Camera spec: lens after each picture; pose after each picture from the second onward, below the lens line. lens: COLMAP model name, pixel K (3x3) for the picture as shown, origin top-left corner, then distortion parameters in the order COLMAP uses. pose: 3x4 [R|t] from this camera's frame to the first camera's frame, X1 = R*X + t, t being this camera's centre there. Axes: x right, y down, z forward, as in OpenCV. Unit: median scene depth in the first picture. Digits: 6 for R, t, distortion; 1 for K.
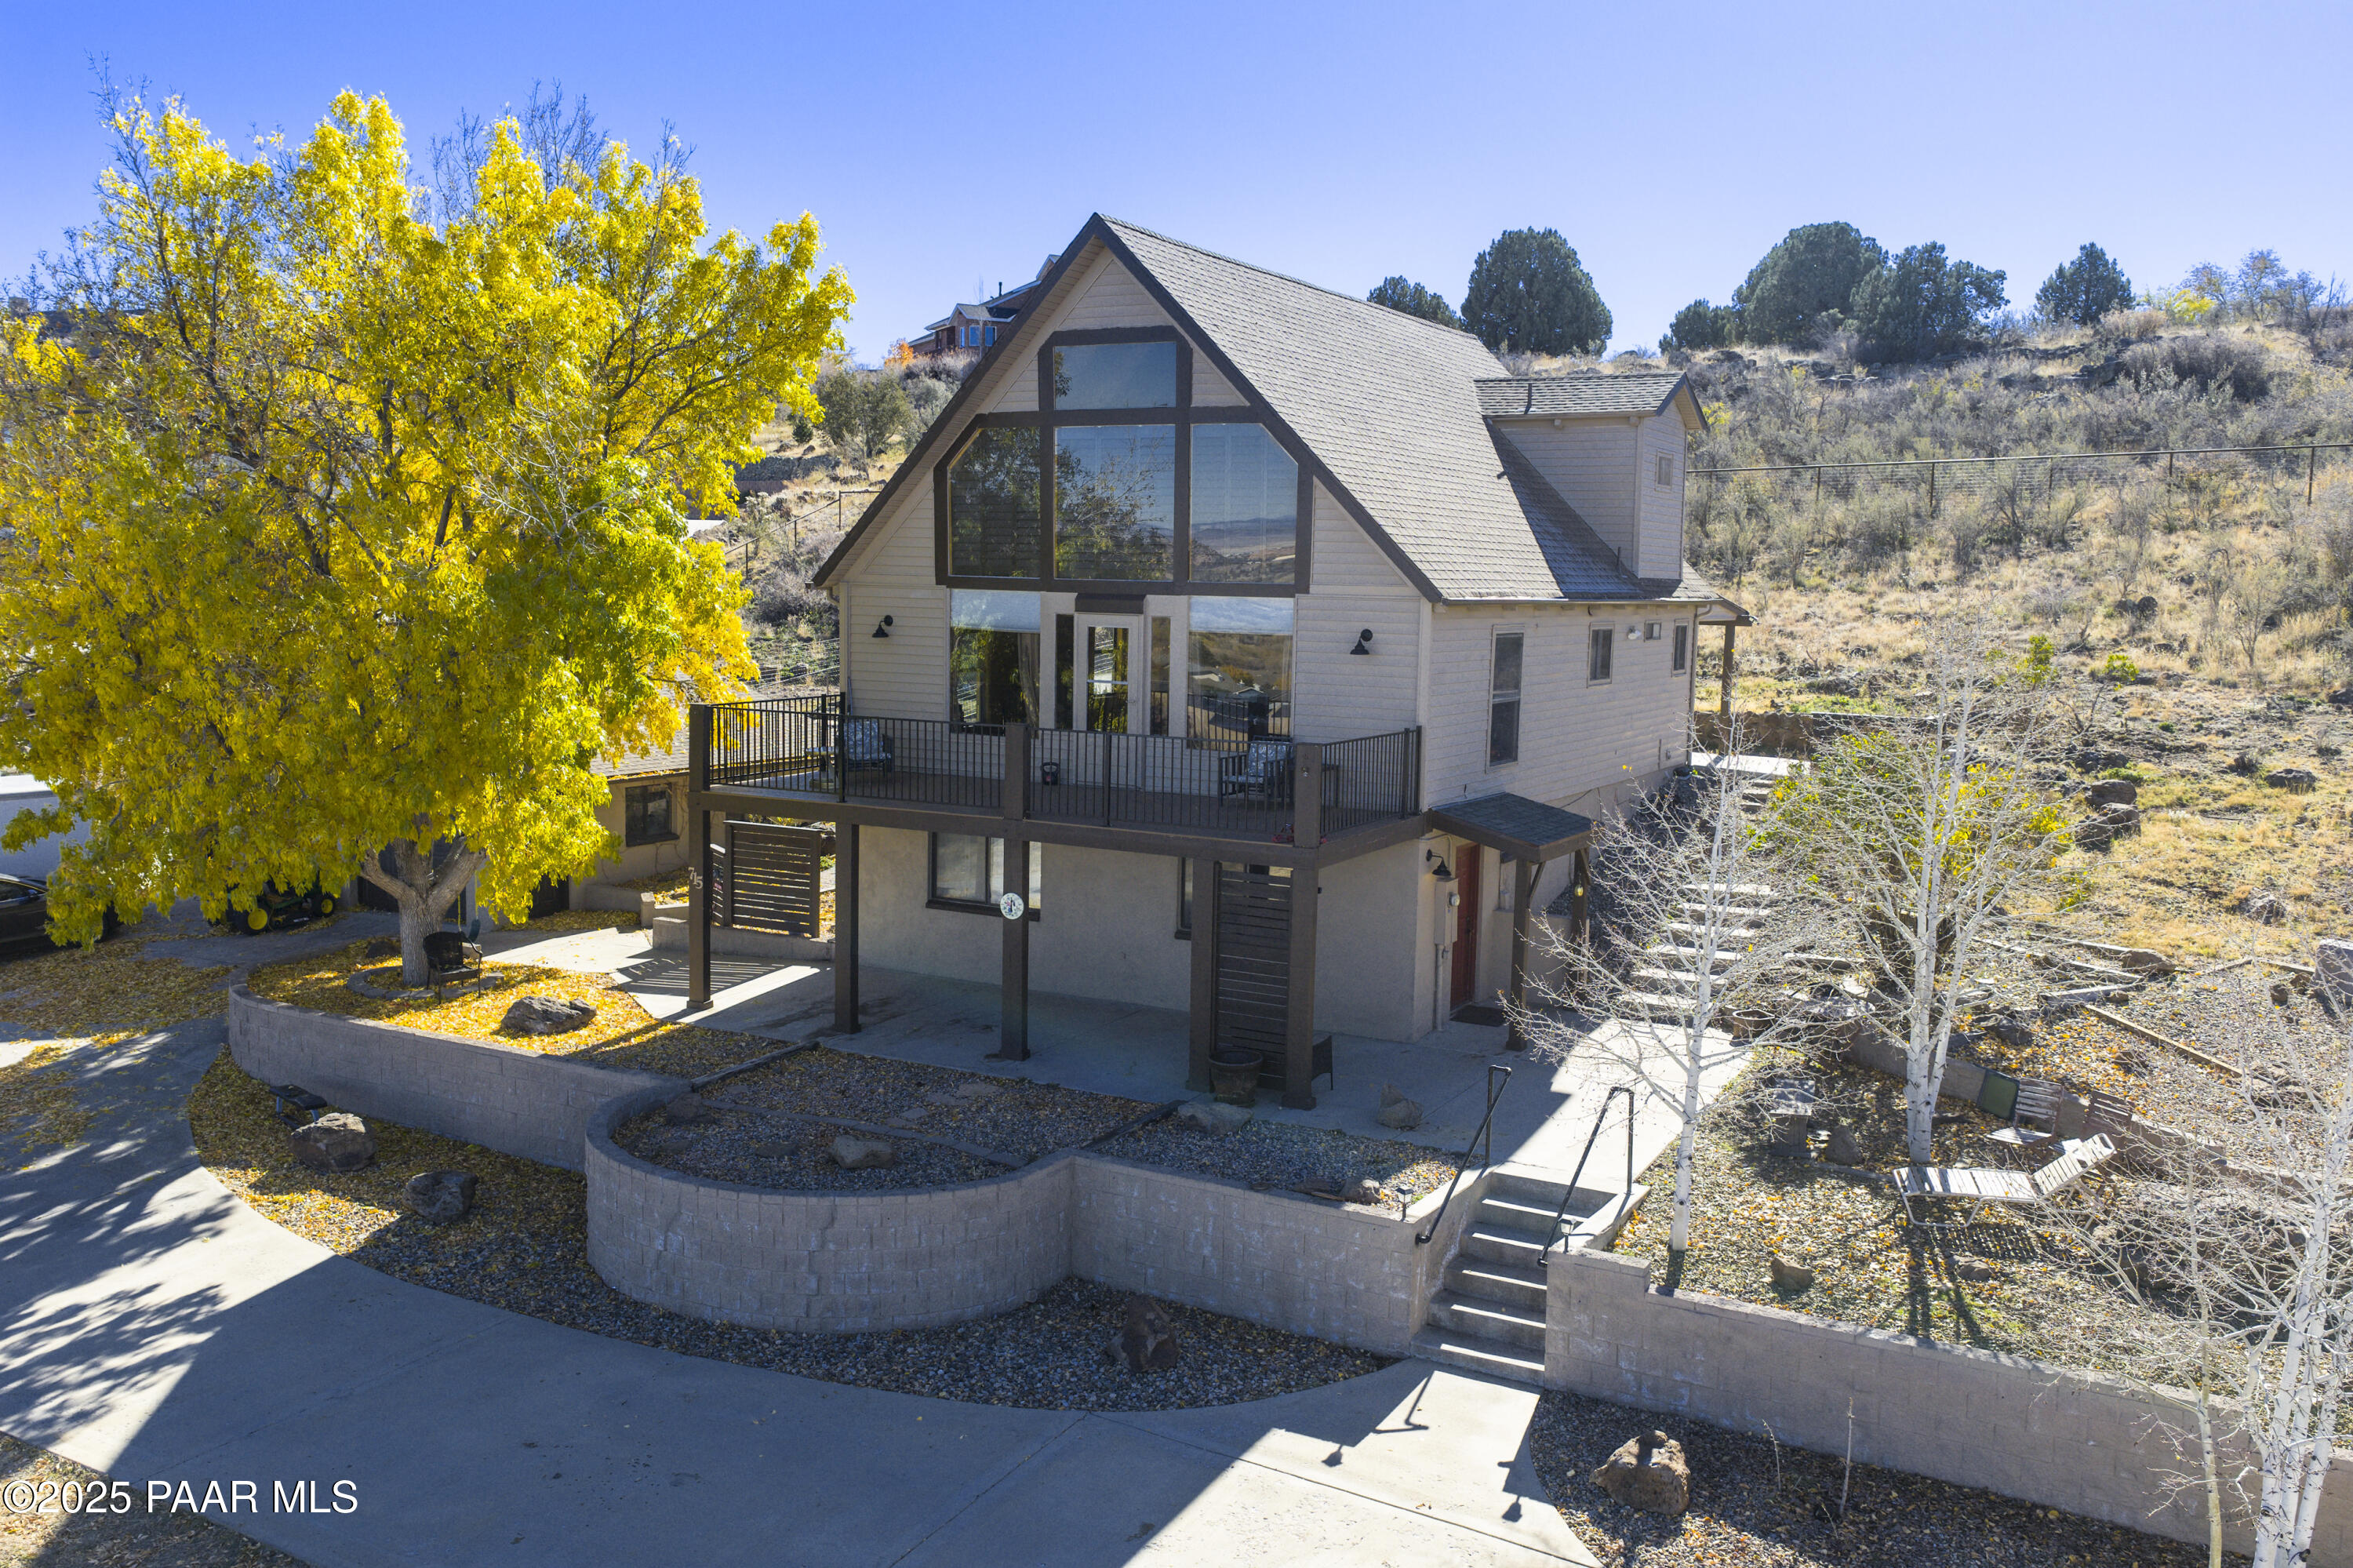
lens RADIAL K [[1935.3, 0, 1181.4], [0, 1935.3, 787.4], [0, 0, 1]] dist [0.026600, -0.049014]
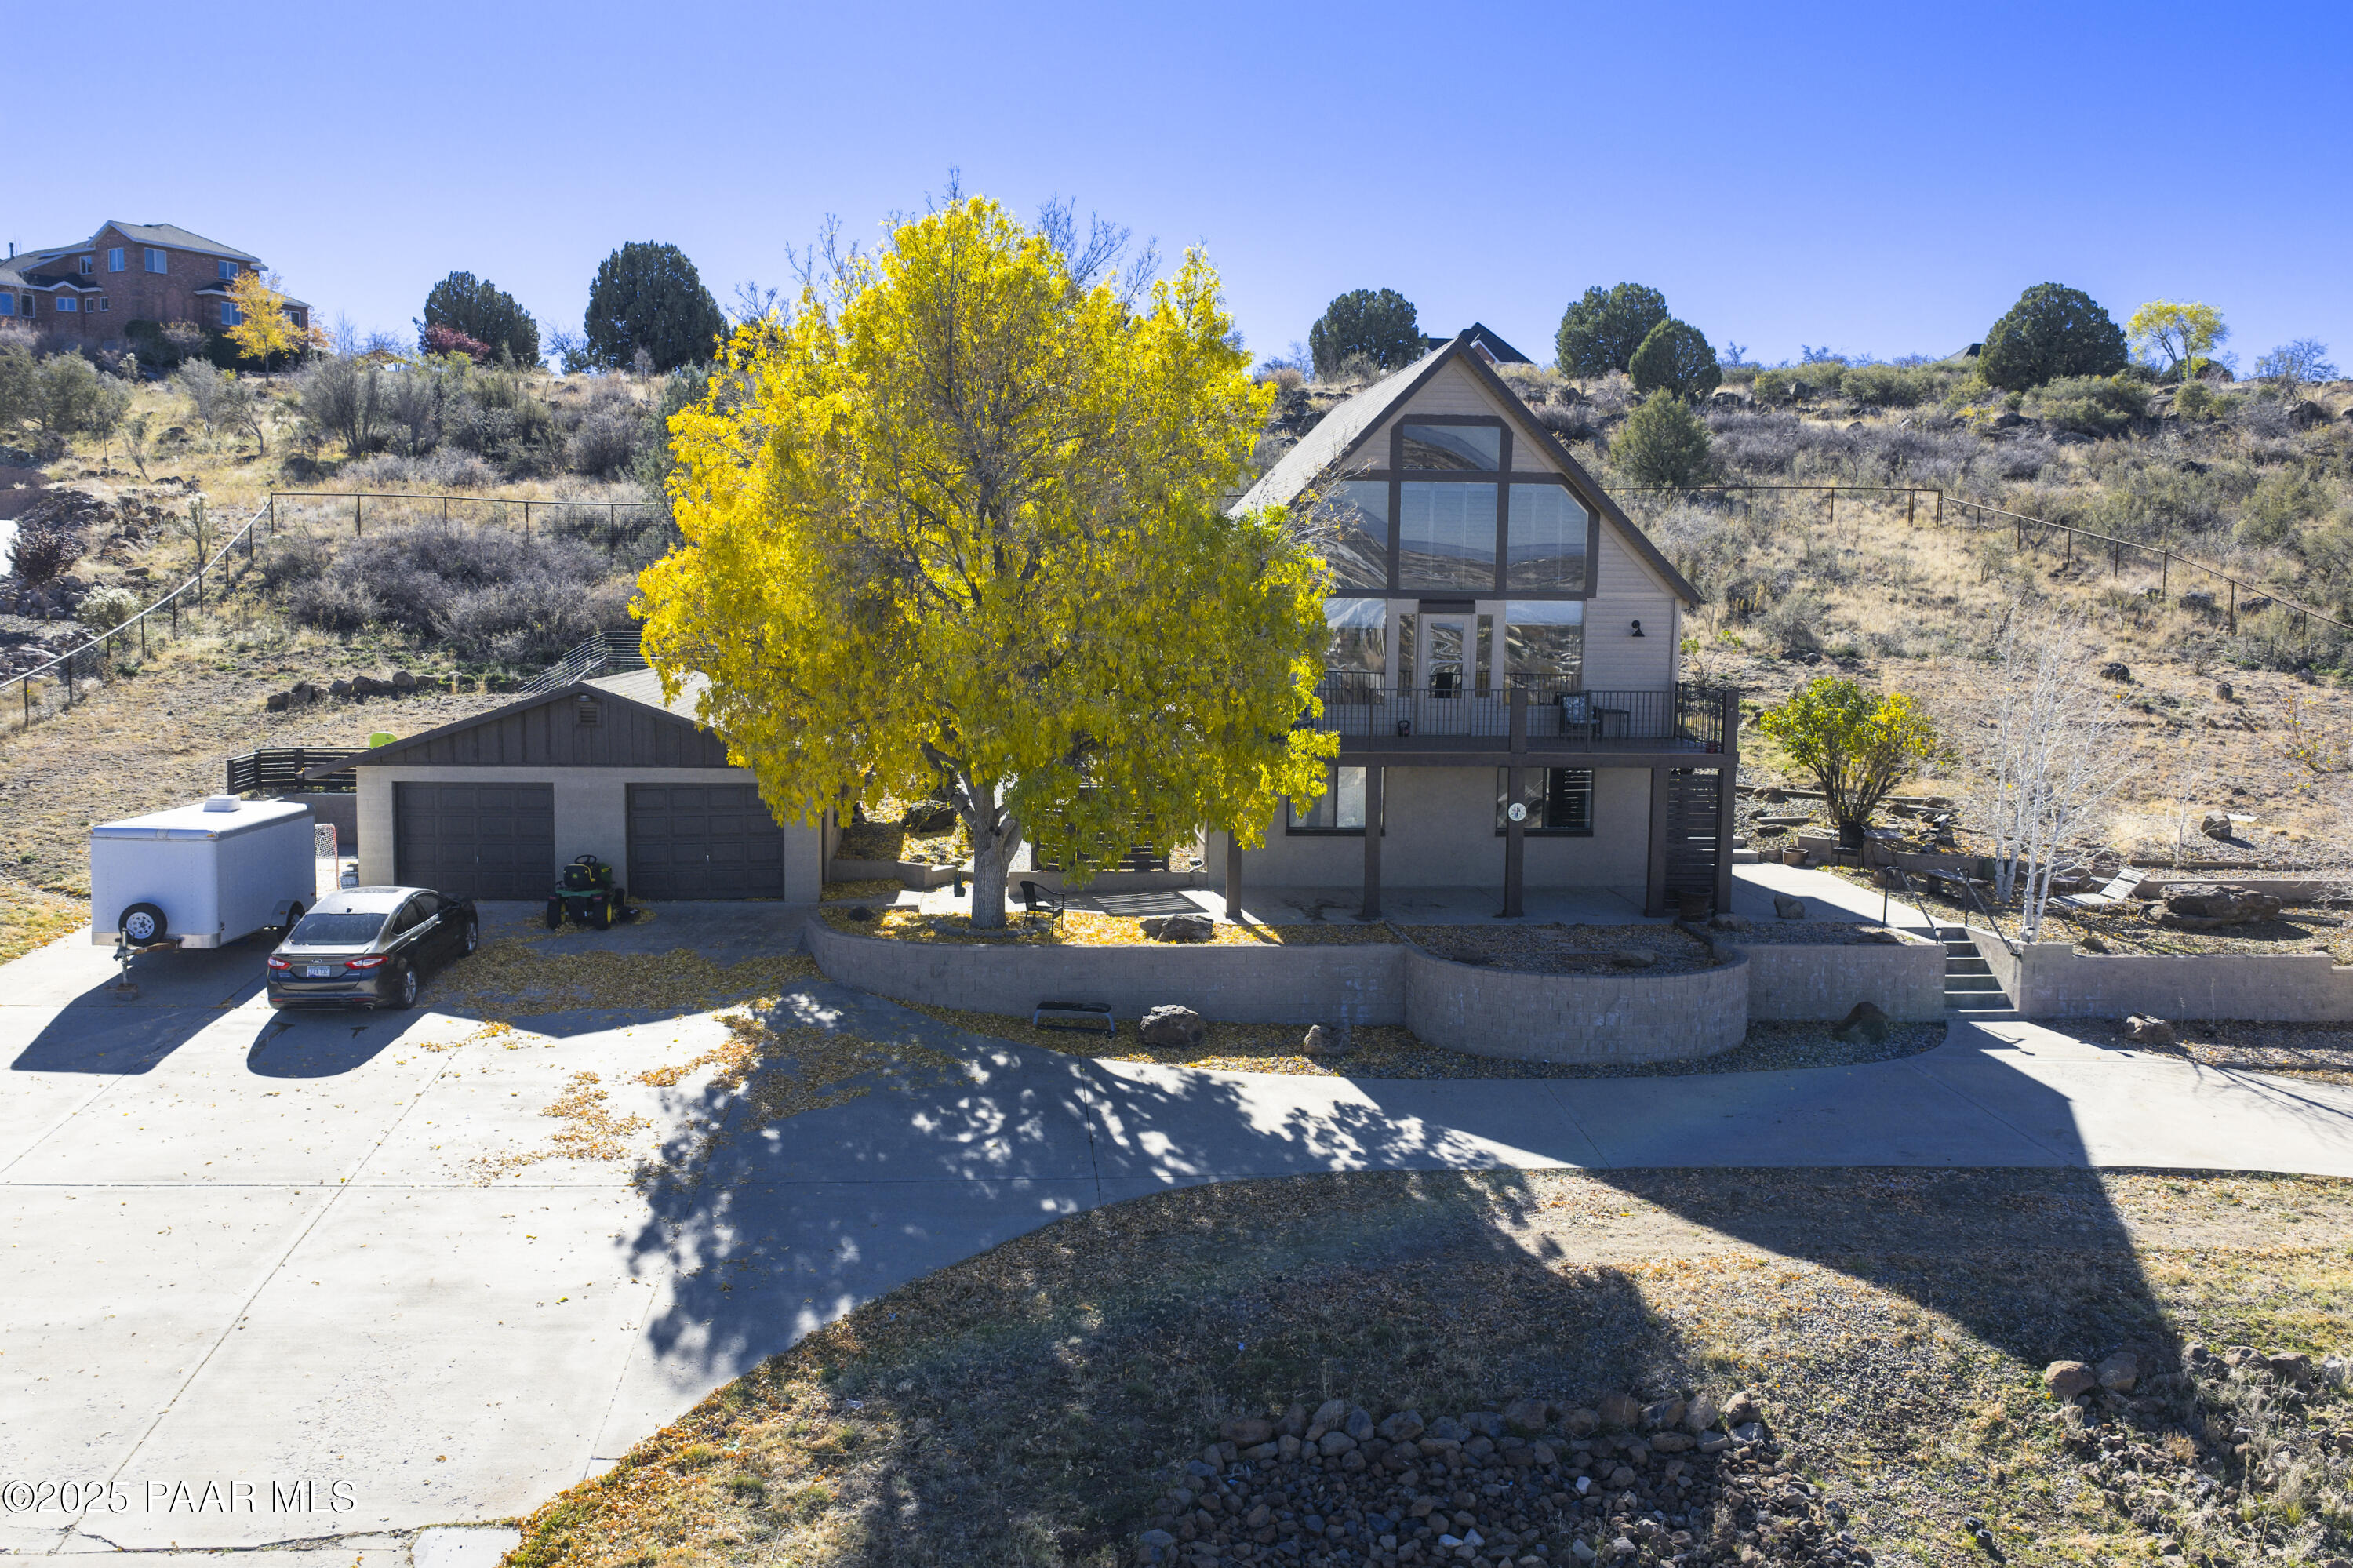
lens RADIAL K [[1935.3, 0, 1181.4], [0, 1935.3, 787.4], [0, 0, 1]] dist [0.026600, -0.049014]
pose [[0.829523, -0.064379, 0.554750, -0.770874], [0.063663, 0.997759, 0.020594, -0.002773], [-0.554832, 0.018234, 0.831762, -0.059399]]
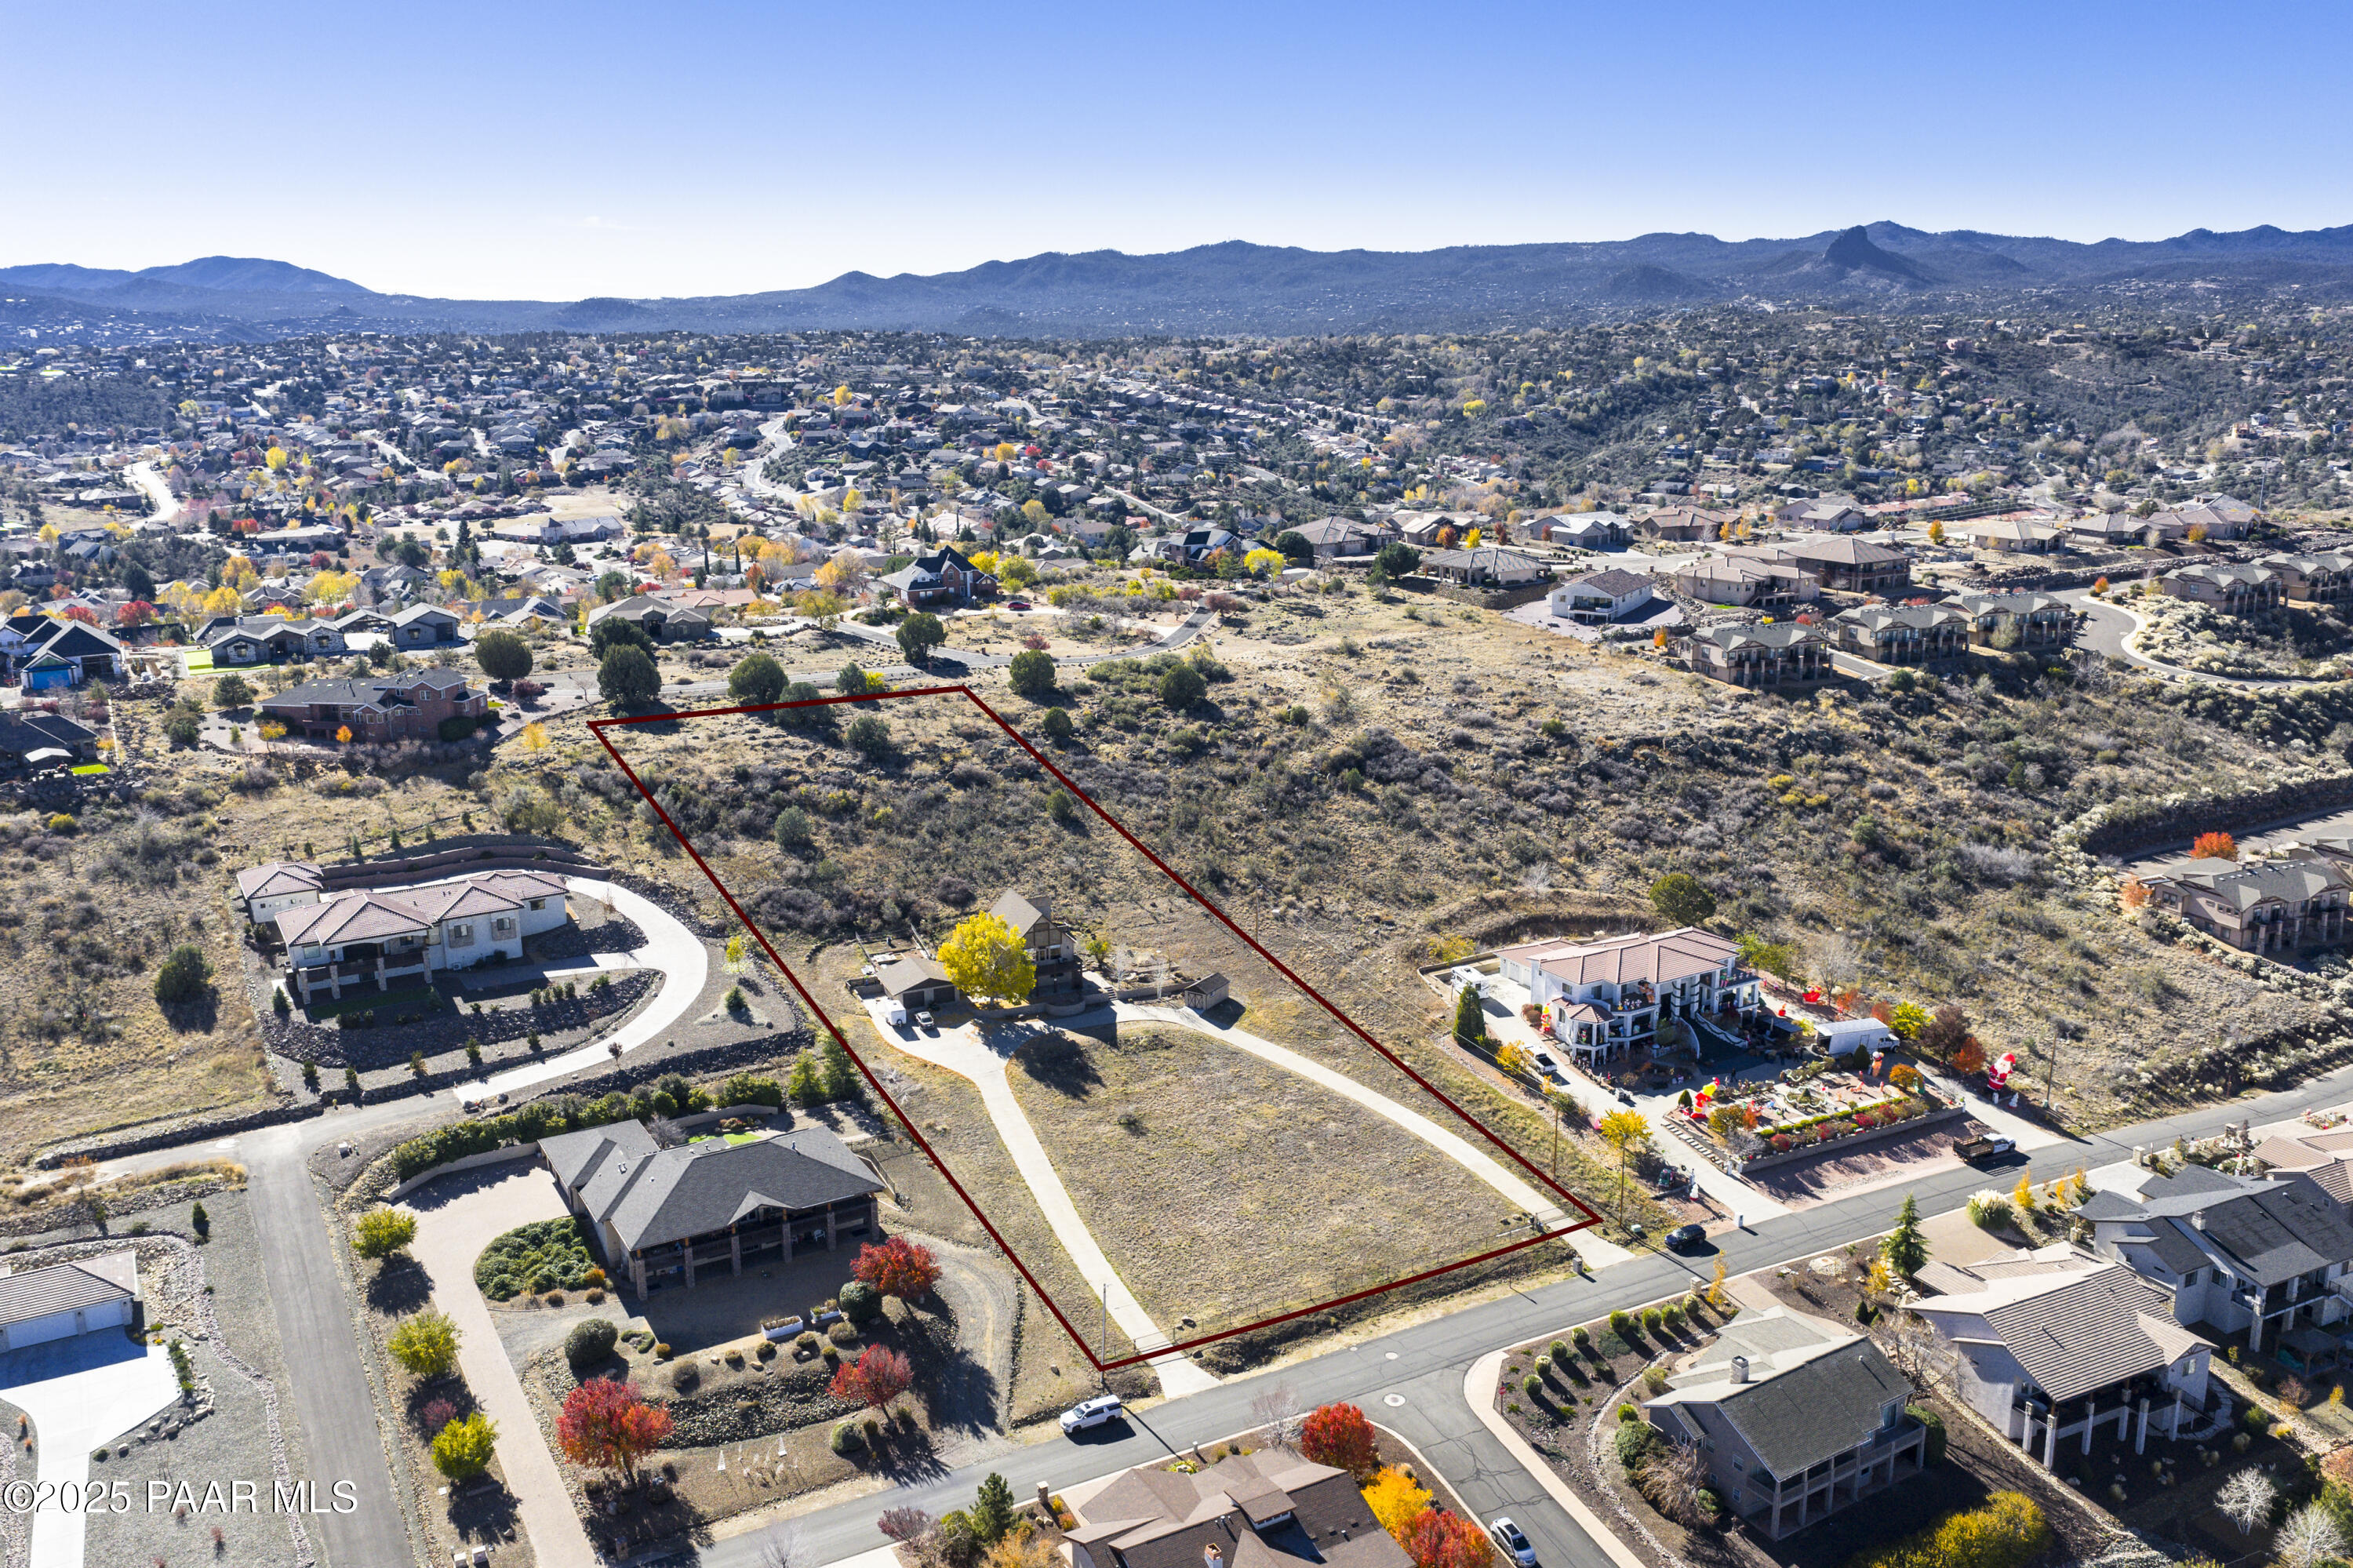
lens RADIAL K [[1935.3, 0, 1181.4], [0, 1935.3, 787.4], [0, 0, 1]] dist [0.026600, -0.049014]
pose [[0.609265, -0.218157, 0.762368, -5.478235], [0.111030, 0.975410, 0.190388, -2.118901], [-0.785155, -0.031351, 0.618505, -4.466689]]
